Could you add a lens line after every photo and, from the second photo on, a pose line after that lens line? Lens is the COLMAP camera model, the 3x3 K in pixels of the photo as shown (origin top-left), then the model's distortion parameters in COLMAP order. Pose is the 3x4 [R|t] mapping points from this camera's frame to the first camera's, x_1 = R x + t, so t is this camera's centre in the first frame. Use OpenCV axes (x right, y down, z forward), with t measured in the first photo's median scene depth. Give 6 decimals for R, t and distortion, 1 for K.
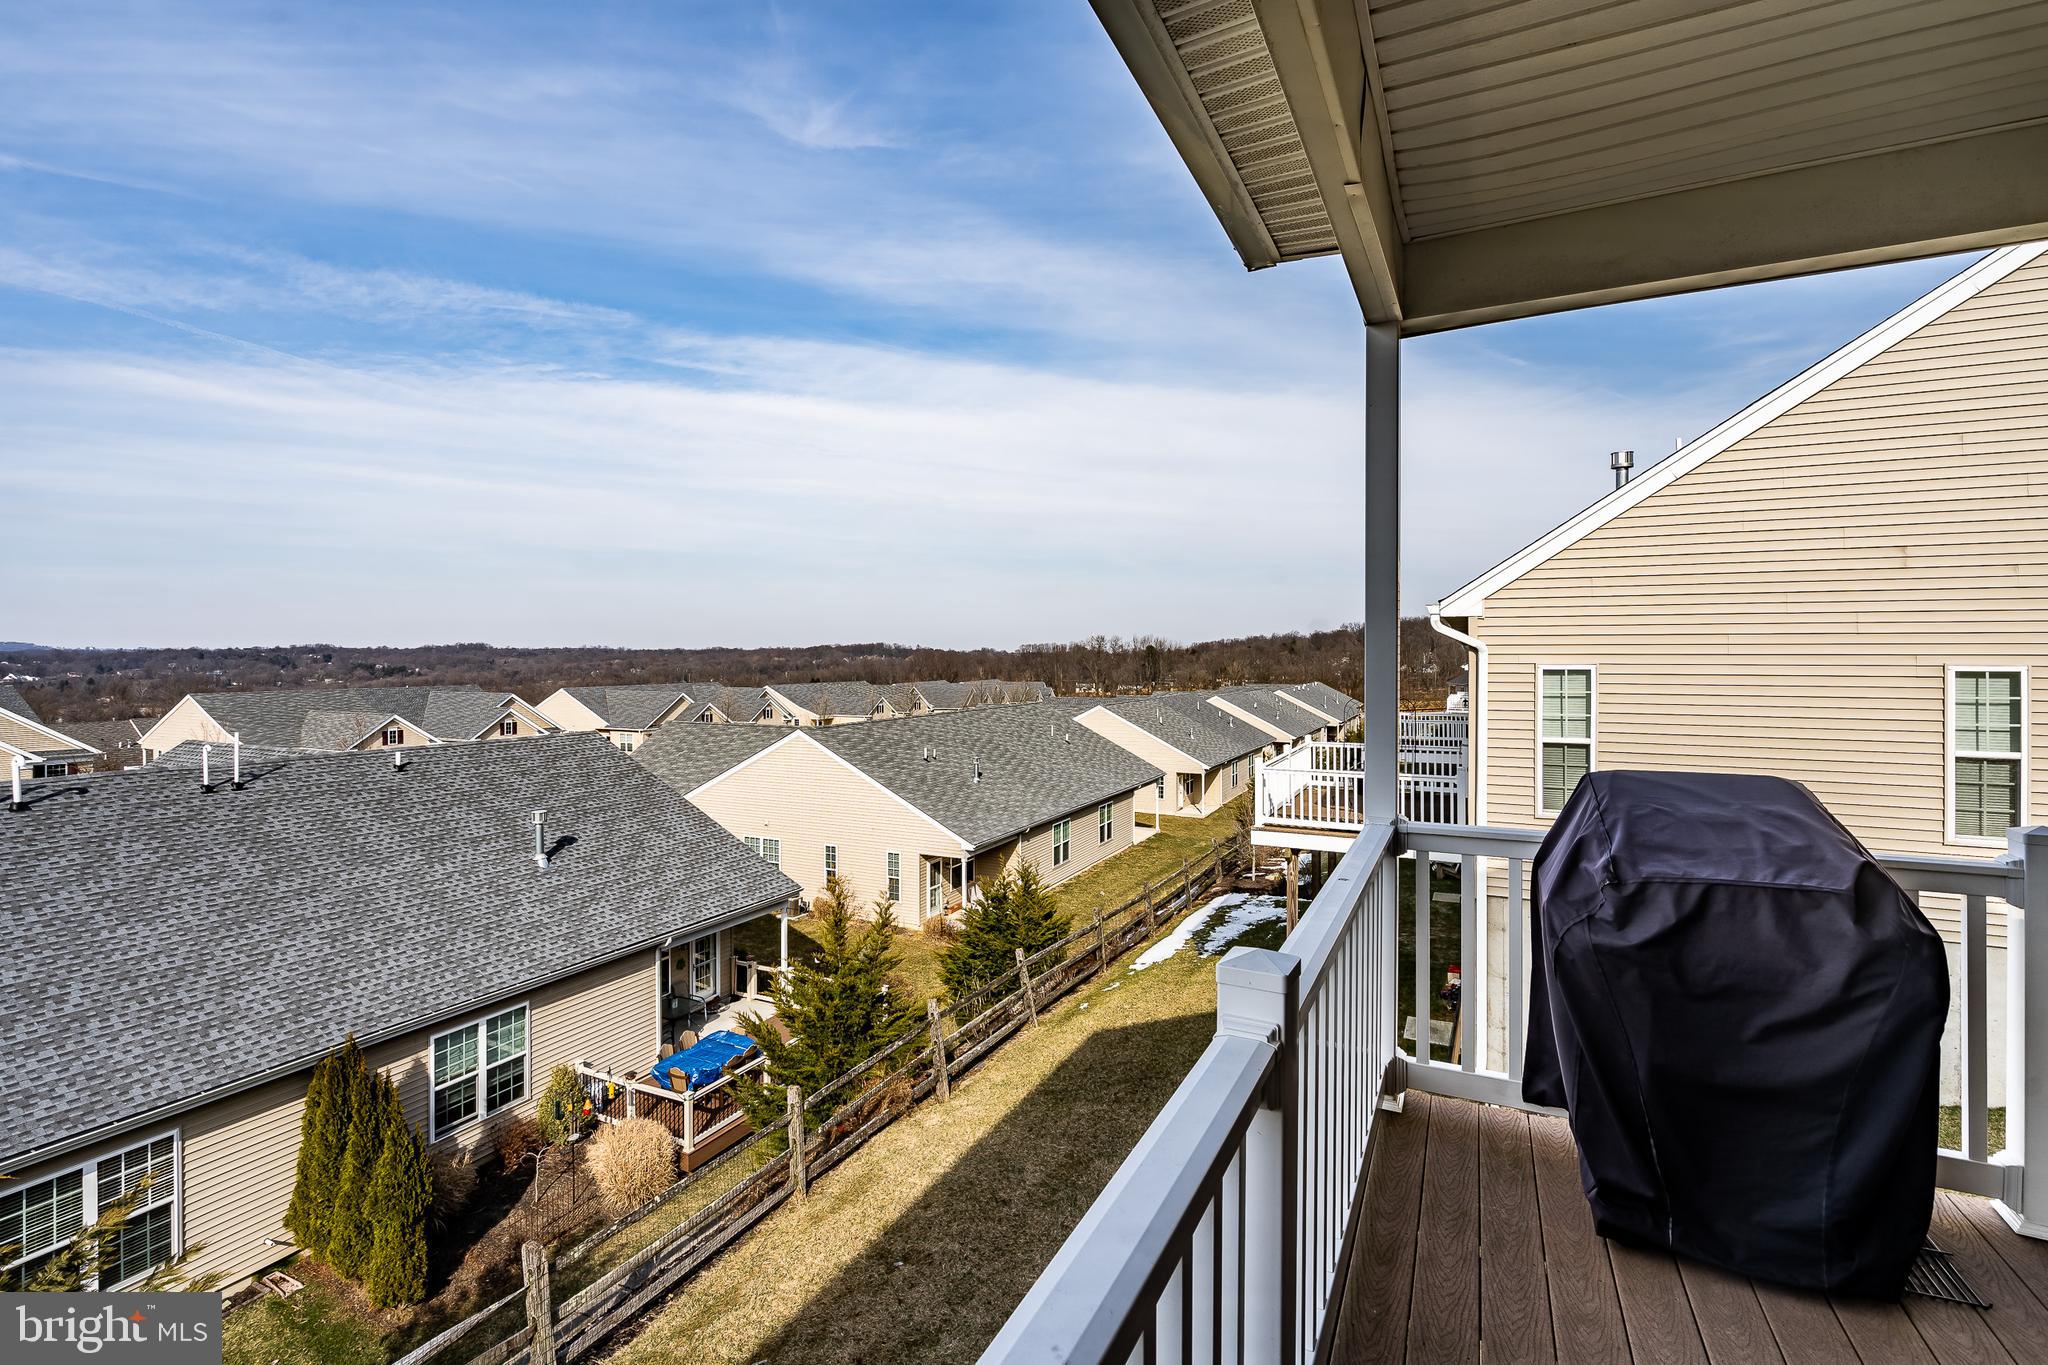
lens RADIAL K [[934.9, 0, 1023.0], [0, 934.9, 661.7], [0, 0, 1]] dist [-0.001787, 0.000360]
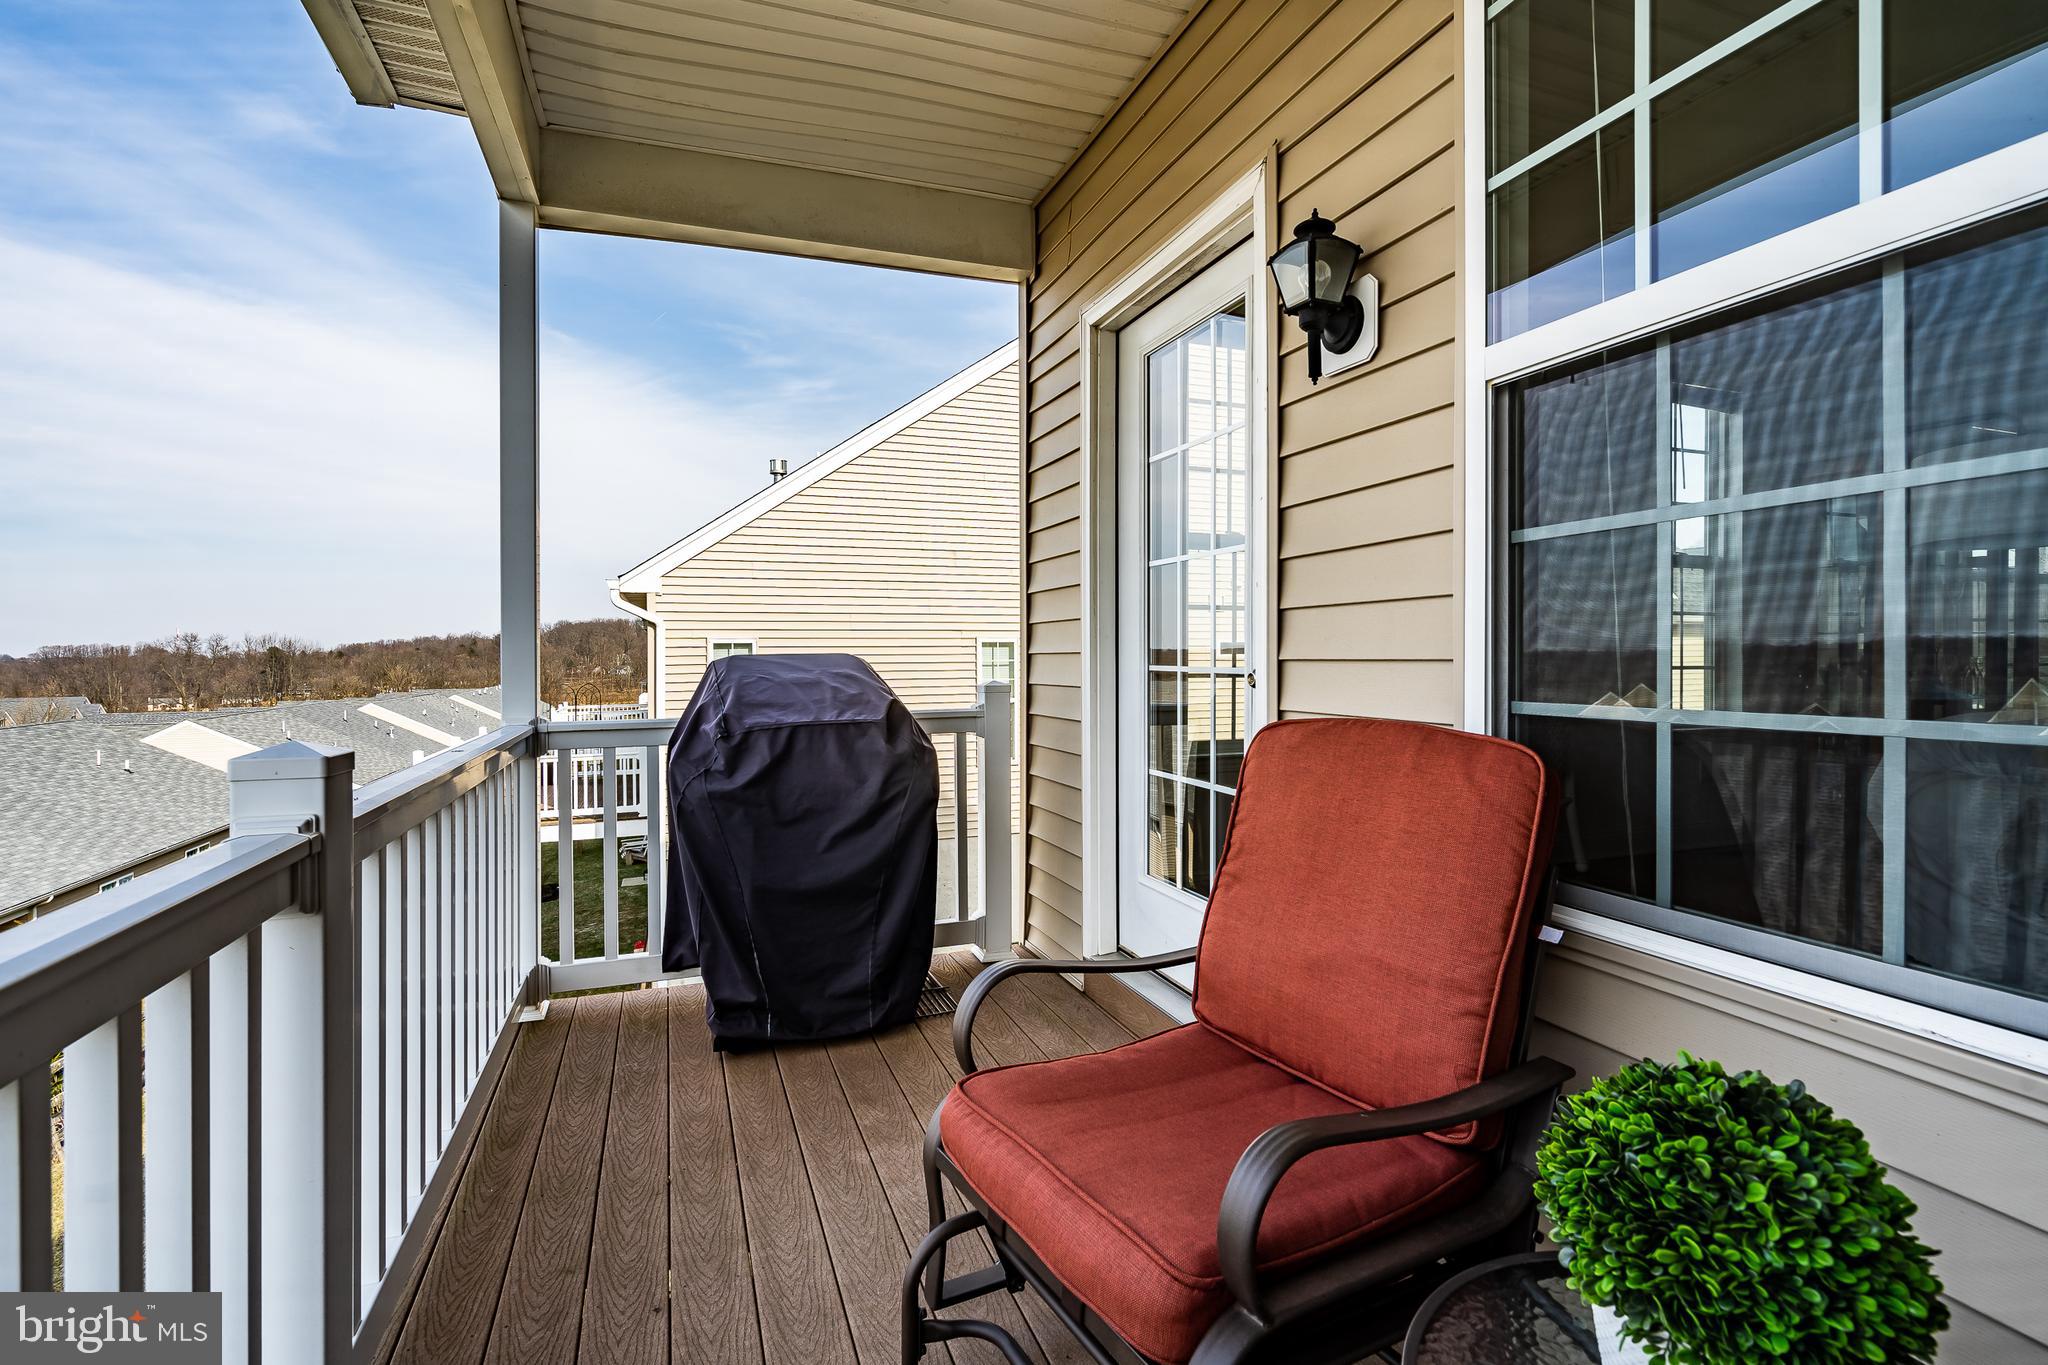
lens RADIAL K [[934.9, 0, 1015.7], [0, 934.9, 671.0], [0, 0, 1]] dist [-0.001787, 0.000360]
pose [[0.692491, -0.007529, 0.721388, 0.056515], [0.004730, 0.999971, 0.005896, 0.144688], [-0.721411, -0.000671, 0.692506, -0.038234]]
